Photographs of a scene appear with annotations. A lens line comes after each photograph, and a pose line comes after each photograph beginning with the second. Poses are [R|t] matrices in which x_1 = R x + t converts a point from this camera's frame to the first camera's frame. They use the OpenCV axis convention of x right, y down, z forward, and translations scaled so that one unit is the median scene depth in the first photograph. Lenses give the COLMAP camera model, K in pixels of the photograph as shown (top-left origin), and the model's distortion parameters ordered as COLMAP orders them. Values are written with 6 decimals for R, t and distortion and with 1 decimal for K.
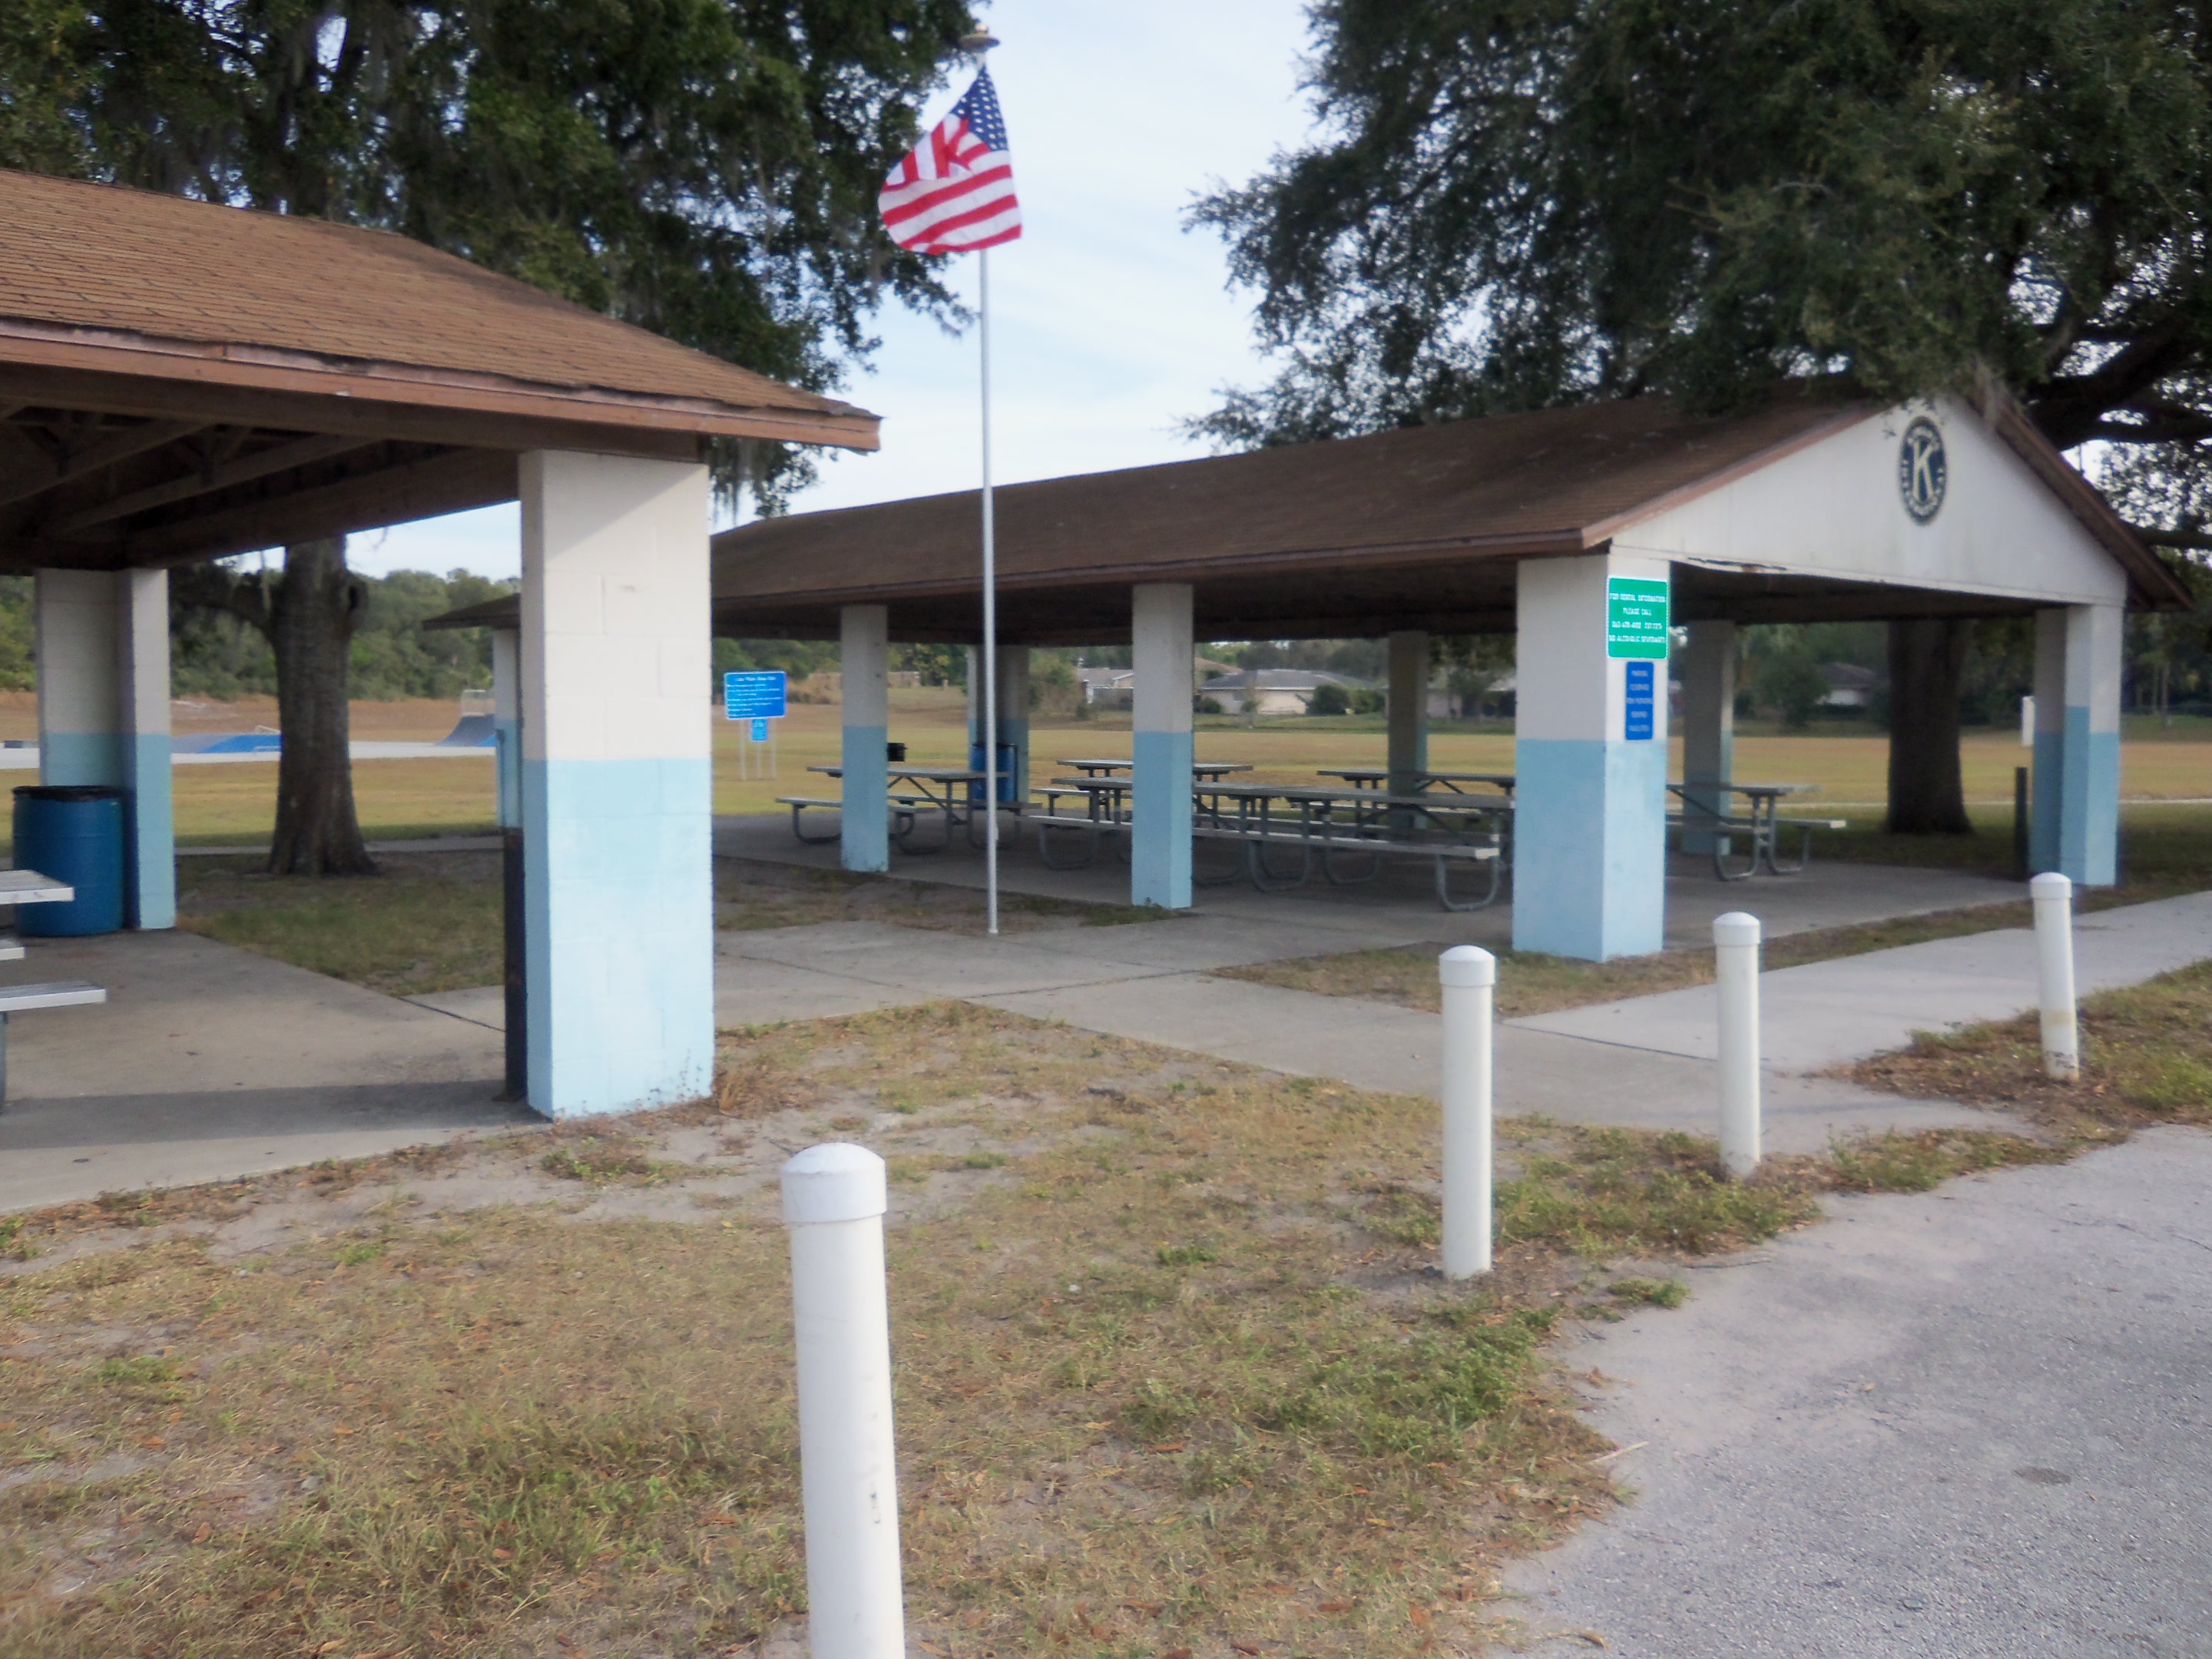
lens RADIAL K [[1870.9, 0, 1106.0], [0, 1870.9, 829.5], [0, 0, 1]] dist [0.007511, 0.007691]
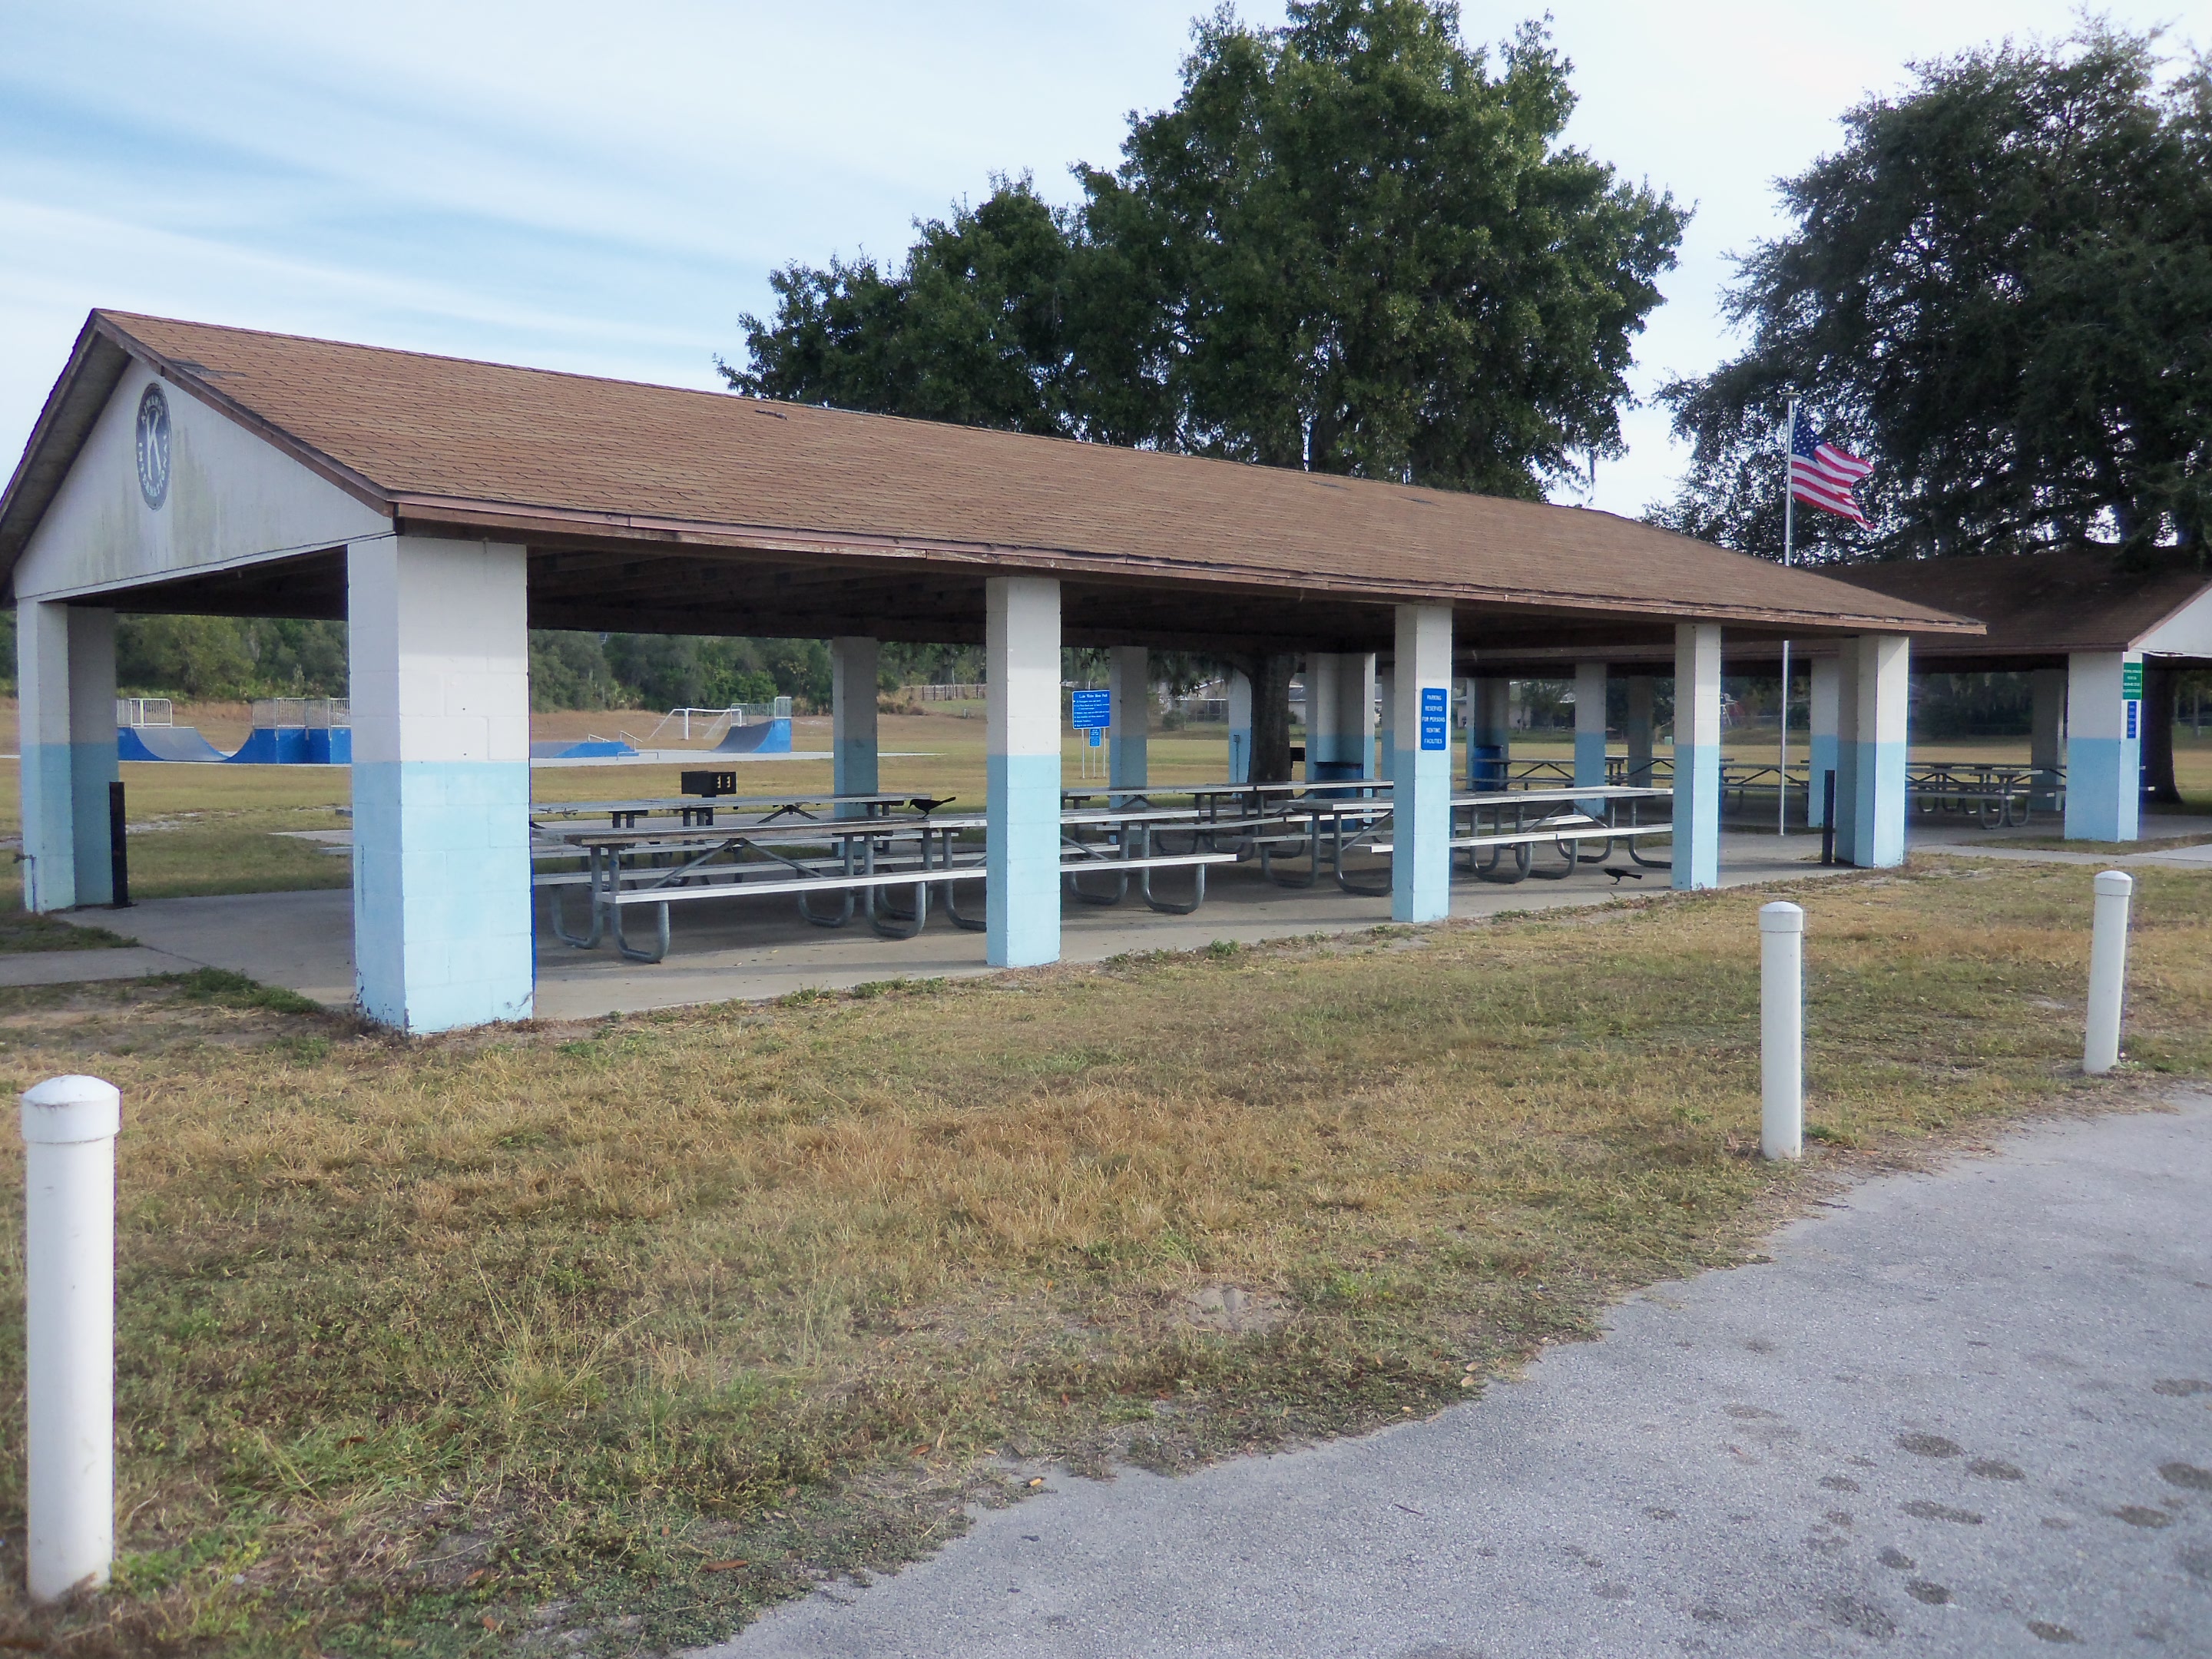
lens RADIAL K [[1870.9, 0, 1106.0], [0, 1870.9, 829.5], [0, 0, 1]] dist [0.007511, 0.007691]
pose [[0.999969, 0.000212, 0.007897, -0.398996], [-0.000170, 0.999986, -0.005314, 0.028883], [-0.007898, 0.005312, 0.999955, -0.490647]]
